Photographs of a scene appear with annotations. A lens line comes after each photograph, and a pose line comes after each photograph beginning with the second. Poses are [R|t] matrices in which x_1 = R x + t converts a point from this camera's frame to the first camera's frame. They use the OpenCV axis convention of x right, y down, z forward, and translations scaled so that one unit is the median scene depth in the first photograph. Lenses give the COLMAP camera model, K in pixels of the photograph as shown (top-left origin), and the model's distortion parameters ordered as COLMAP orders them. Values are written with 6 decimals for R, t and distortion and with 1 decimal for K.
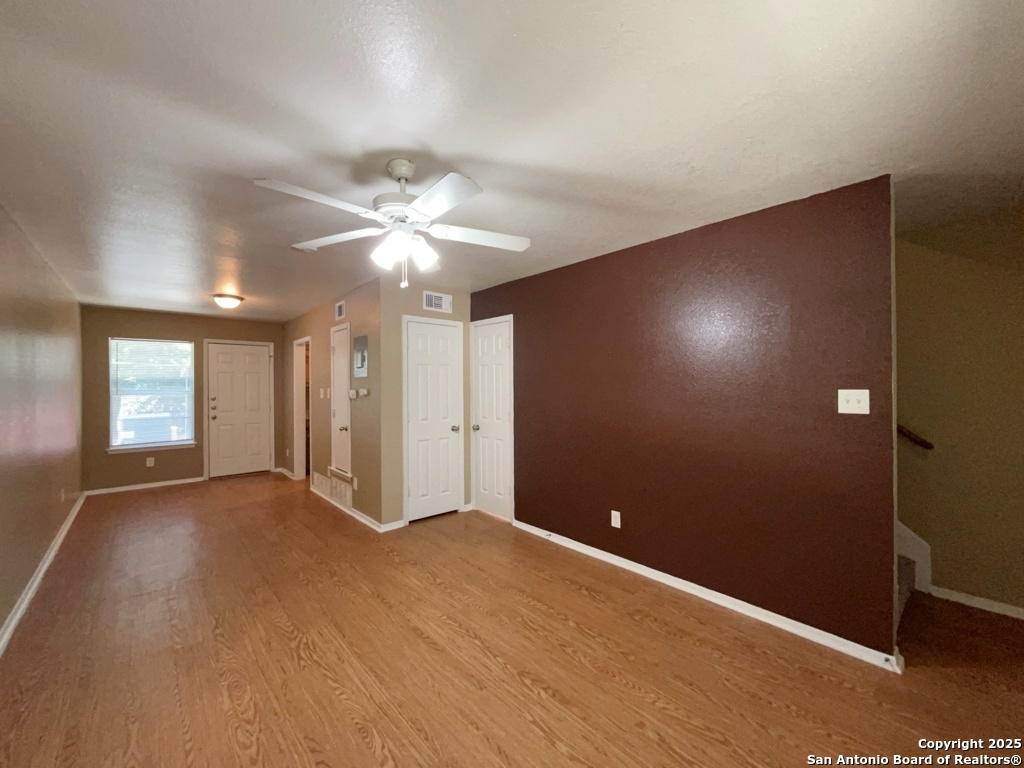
lens RADIAL K [[412.5, 0, 514.7], [0, 412.5, 384.6], [0, 0, 1]] dist [-0.002701, -0.000162]
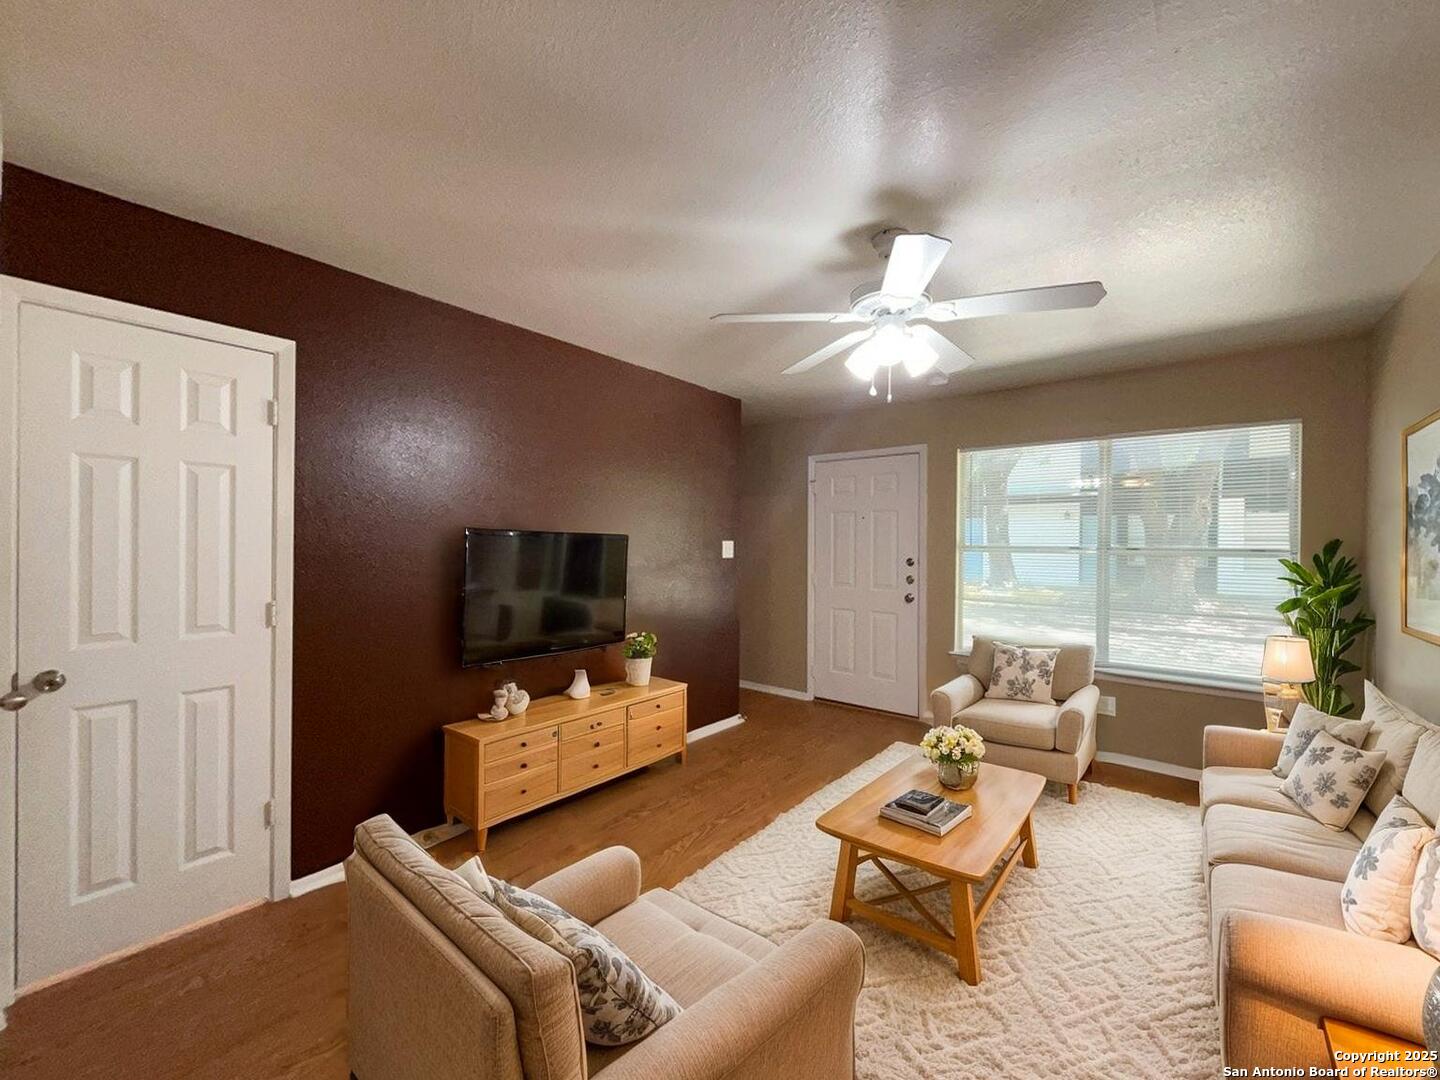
lens RADIAL K [[582.1, 0, 706.3], [0, 582.1, 542.1], [0, 0, 1]] dist [-0.002386, -0.000188]
pose [[-0.146467, 0.002091, 0.989213, -0.879849], [-0.006640, 0.999973, -0.003097, 0.019166], [-0.989193, -0.007022, -0.146450, 1.044874]]
